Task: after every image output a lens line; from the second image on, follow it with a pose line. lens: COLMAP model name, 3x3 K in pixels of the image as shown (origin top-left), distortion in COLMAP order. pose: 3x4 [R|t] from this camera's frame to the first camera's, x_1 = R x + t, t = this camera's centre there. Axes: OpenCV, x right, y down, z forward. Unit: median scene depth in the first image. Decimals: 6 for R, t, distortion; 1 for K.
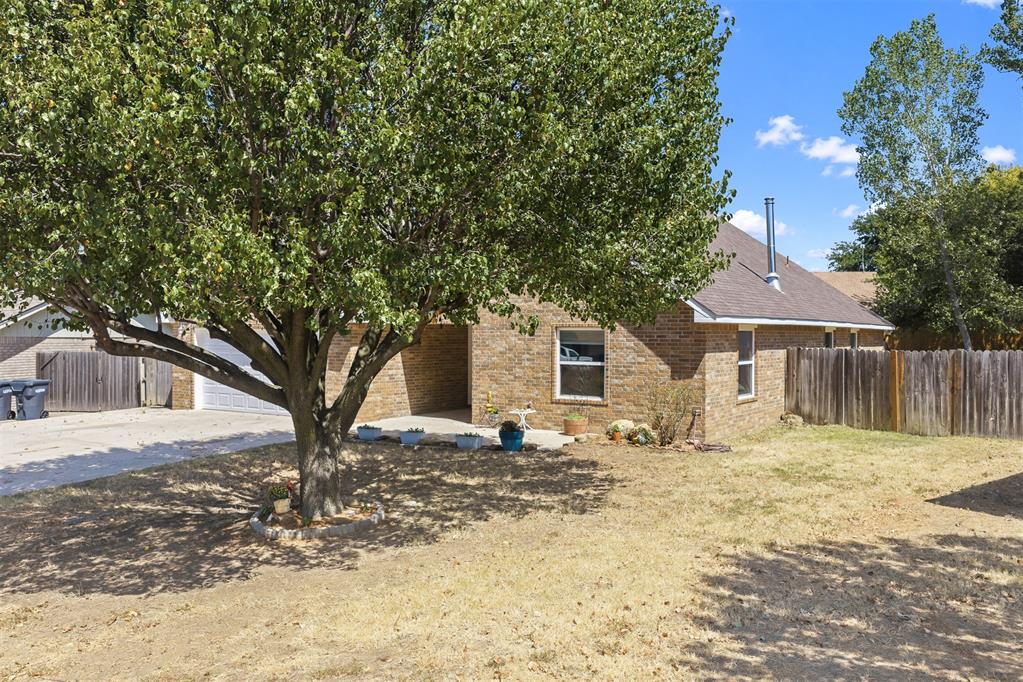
lens RADIAL K [[860.3, 0, 519.1], [0, 860.3, 339.9], [0, 0, 1]] dist [0.001928, -0.007321]
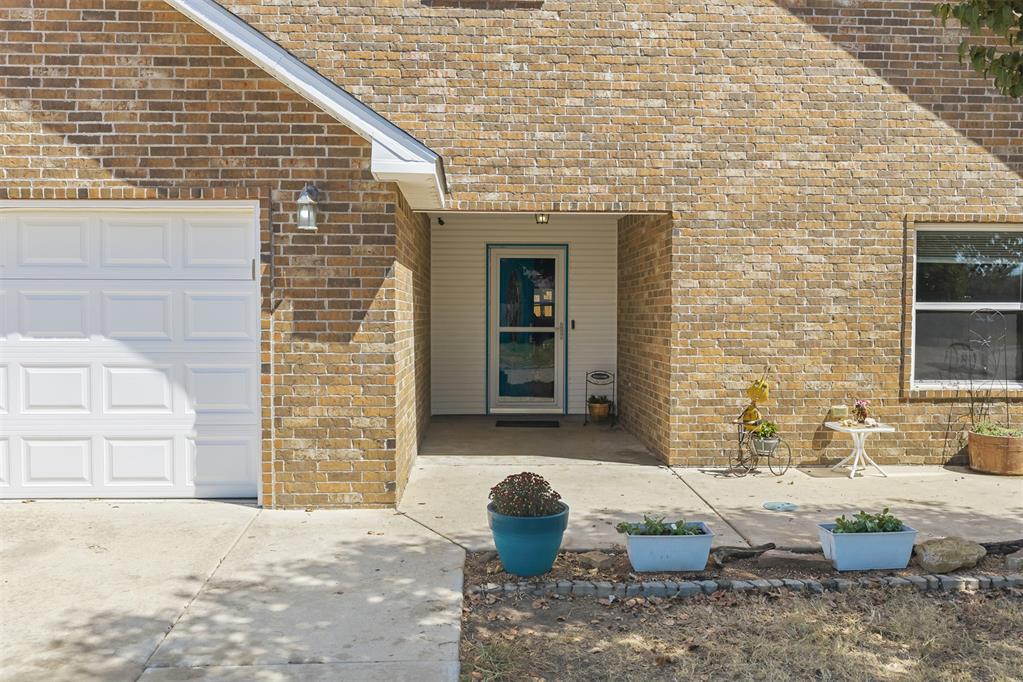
lens RADIAL K [[860.3, 0, 517.2], [0, 860.3, 345.8], [0, 0, 1]] dist [0.001928, -0.007321]
pose [[0.807437, -0.023673, 0.589479, -0.367578], [0.007840, 0.999537, 0.029401, 0.032182], [-0.589902, -0.019118, 0.807249, 0.773899]]
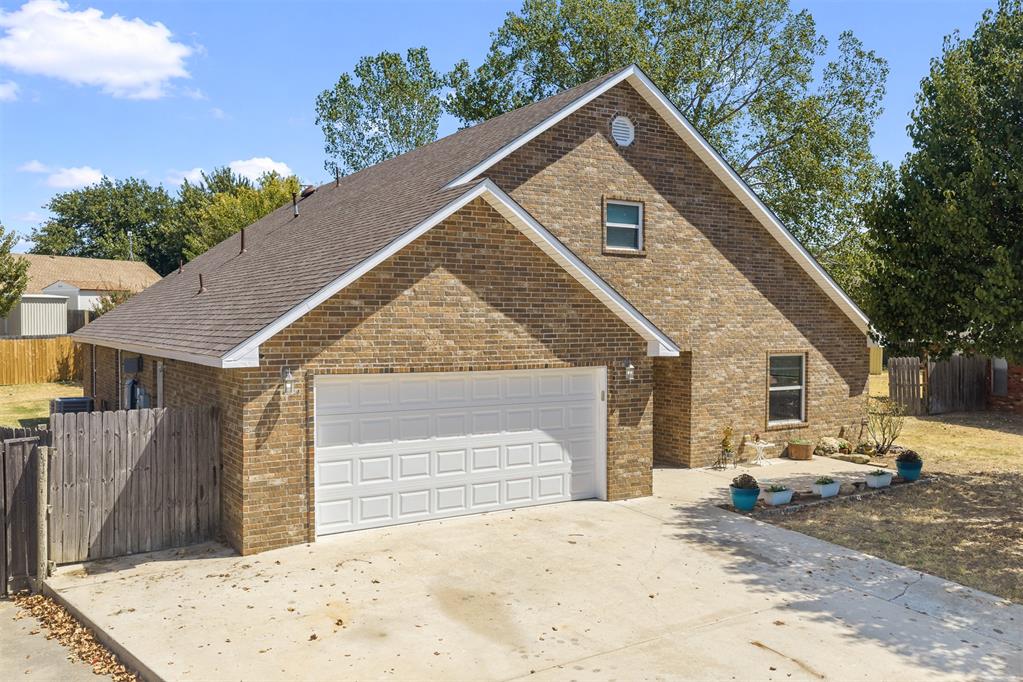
lens RADIAL K [[860.3, 0, 513.7], [0, 860.3, 334.5], [0, 0, 1]] dist [0.001928, -0.007321]
pose [[0.410165, -0.020654, 0.911777, -0.970463], [0.006681, 0.999785, 0.019642, -0.057489], [-0.911987, -0.001965, 0.410215, 0.865991]]
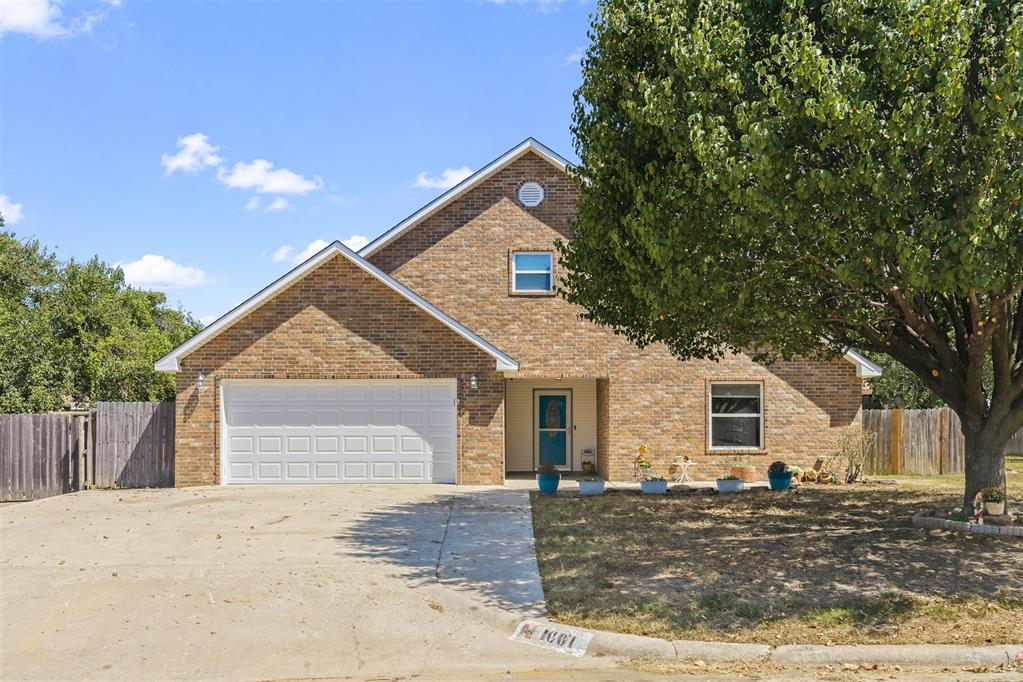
lens RADIAL K [[860.3, 0, 508.8], [0, 860.3, 435.7], [0, 0, 1]] dist [0.001928, -0.007321]
pose [[0.837379, 0.000108, 0.546623, -0.726436], [0.010837, 0.999800, -0.016798, 0.066098], [-0.546516, 0.019990, 0.837210, 0.267907]]
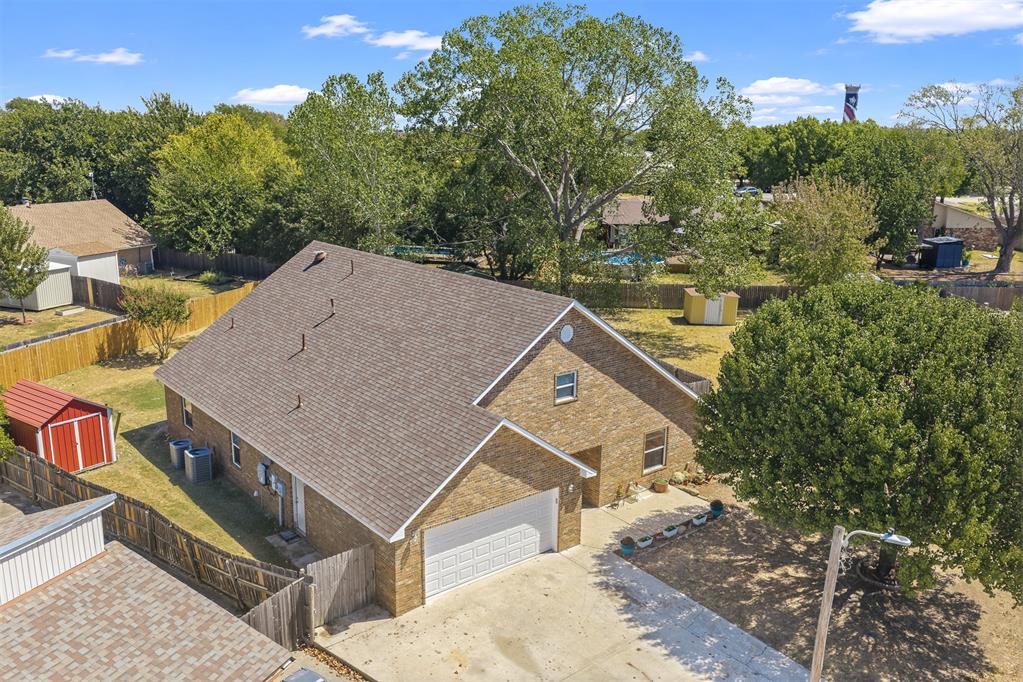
lens RADIAL K [[860.3, 0, 511.6], [0, 860.3, 341.4], [0, 0, 1]] dist [0.001928, -0.007321]
pose [[0.296796, -0.232294, 0.926257, -1.528328], [-0.006220, 0.969472, 0.245125, -0.591632], [-0.954921, -0.078513, 0.286290, 0.788765]]
